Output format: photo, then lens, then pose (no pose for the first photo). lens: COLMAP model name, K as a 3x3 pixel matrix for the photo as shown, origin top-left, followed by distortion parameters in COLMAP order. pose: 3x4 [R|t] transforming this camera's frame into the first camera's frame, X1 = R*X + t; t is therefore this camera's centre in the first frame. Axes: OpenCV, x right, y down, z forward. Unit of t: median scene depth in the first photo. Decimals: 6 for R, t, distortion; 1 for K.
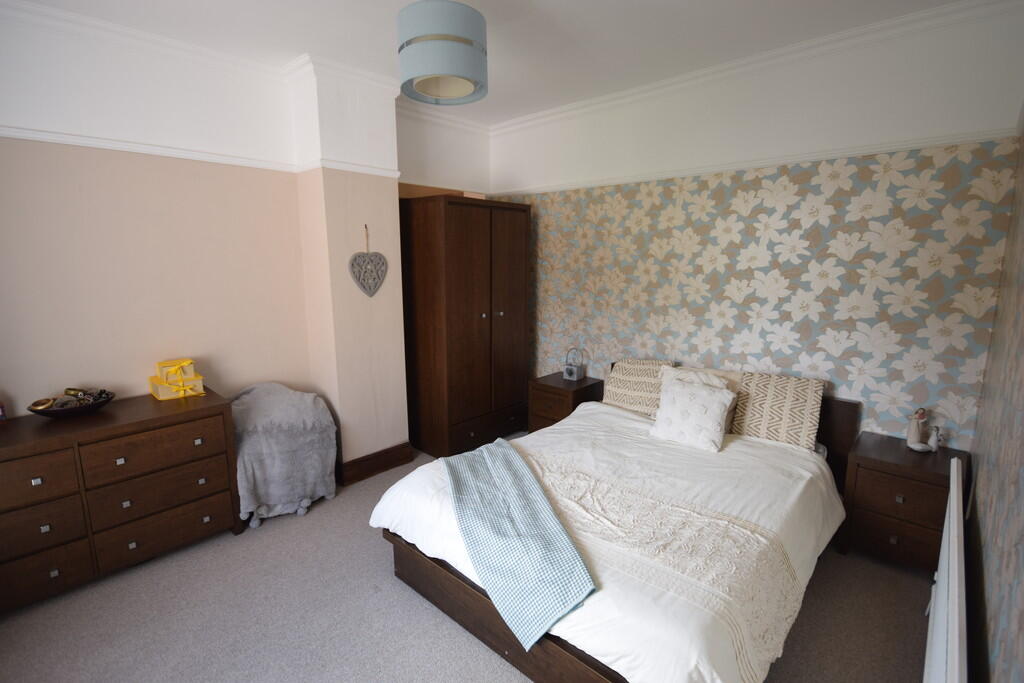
lens RADIAL K [[482.6, 0, 512.0], [0, 482.6, 341.5], [0, 0, 1]] dist [0.001500, 0.000165]
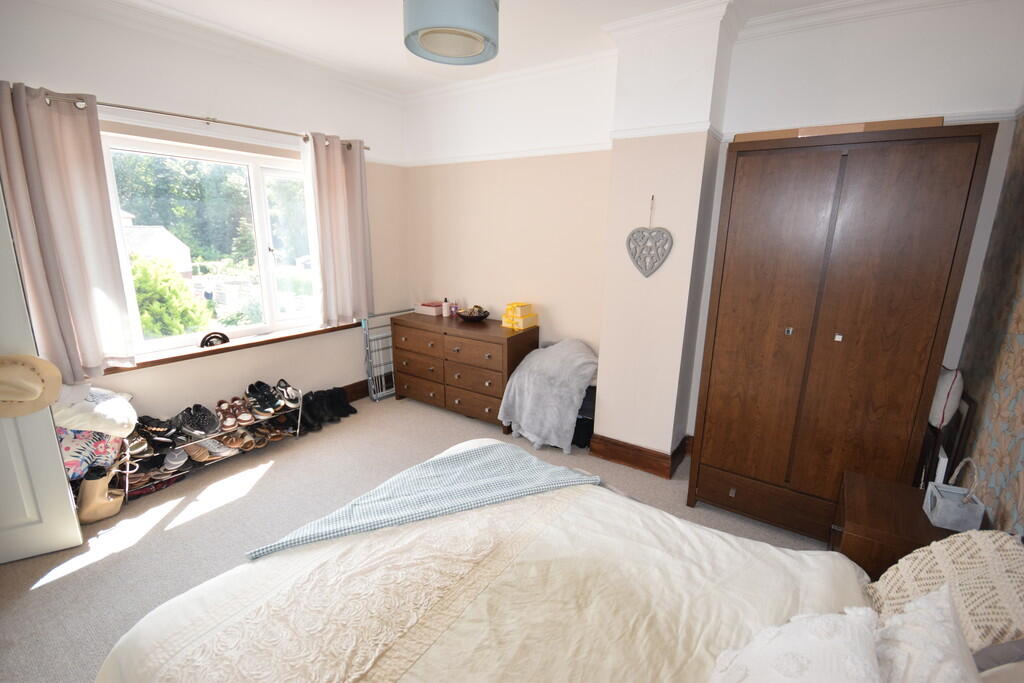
lens RADIAL K [[448.9, 0, 512.0], [0, 448.9, 341.5], [0, 0, 1]] dist [-0.001252, -0.000191]
pose [[0.137203, 0.239955, -0.961040, 0.559401], [-0.191795, 0.958290, 0.211886, -0.119336], [0.971797, 0.155251, 0.177502, 0.696694]]
